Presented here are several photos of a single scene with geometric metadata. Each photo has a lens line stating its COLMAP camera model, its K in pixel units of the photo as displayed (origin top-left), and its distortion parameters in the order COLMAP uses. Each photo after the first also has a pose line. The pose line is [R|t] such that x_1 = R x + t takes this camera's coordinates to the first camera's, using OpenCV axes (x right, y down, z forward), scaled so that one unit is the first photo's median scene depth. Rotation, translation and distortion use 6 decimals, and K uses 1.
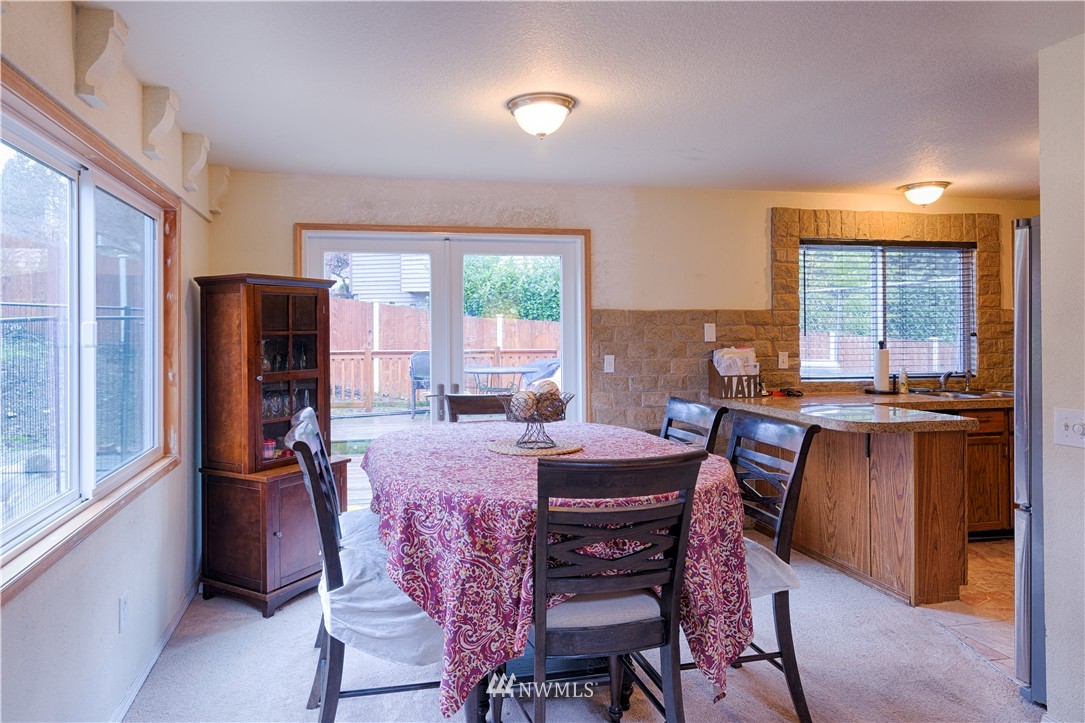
lens RADIAL K [[693.1, 0, 502.4], [0, 693.1, 329.4], [0, 0, 1]] dist [0.007764, 0.003115]
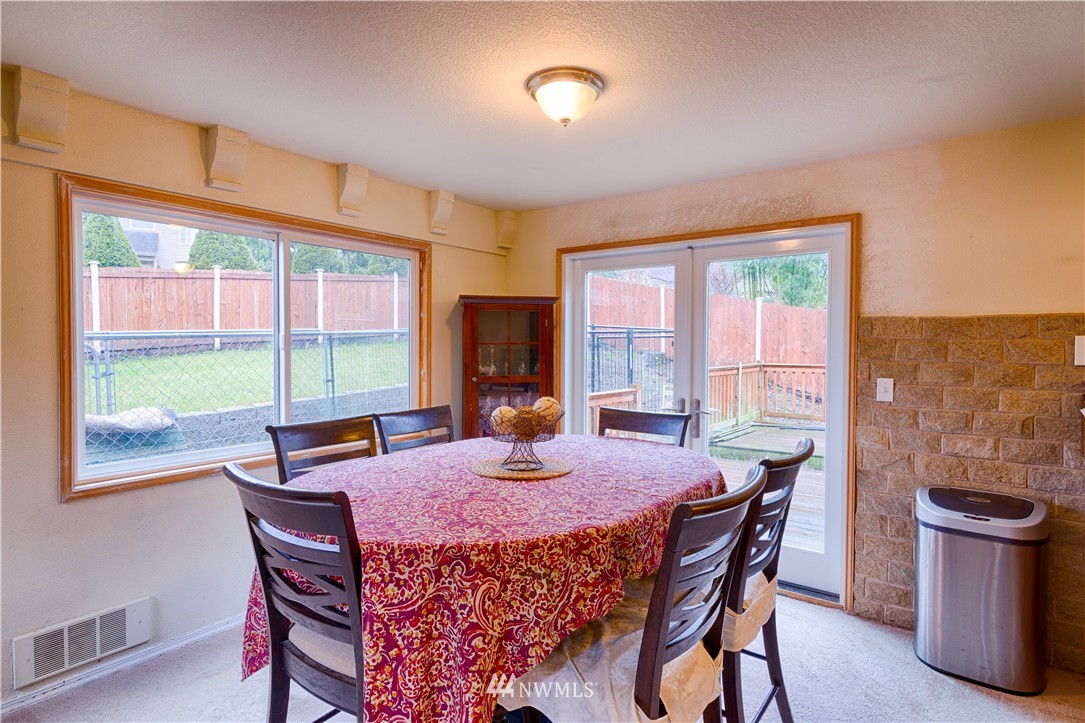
lens RADIAL K [[572.8, 0, 545.0], [0, 572.8, 358.0], [0, 0, 1]] dist [0.004172, 0.000364]
pose [[0.661956, 0.028501, -0.749001, 0.380122], [-0.010157, 0.999526, 0.029058, 0.001253], [0.749474, -0.011628, 0.661932, 0.321430]]
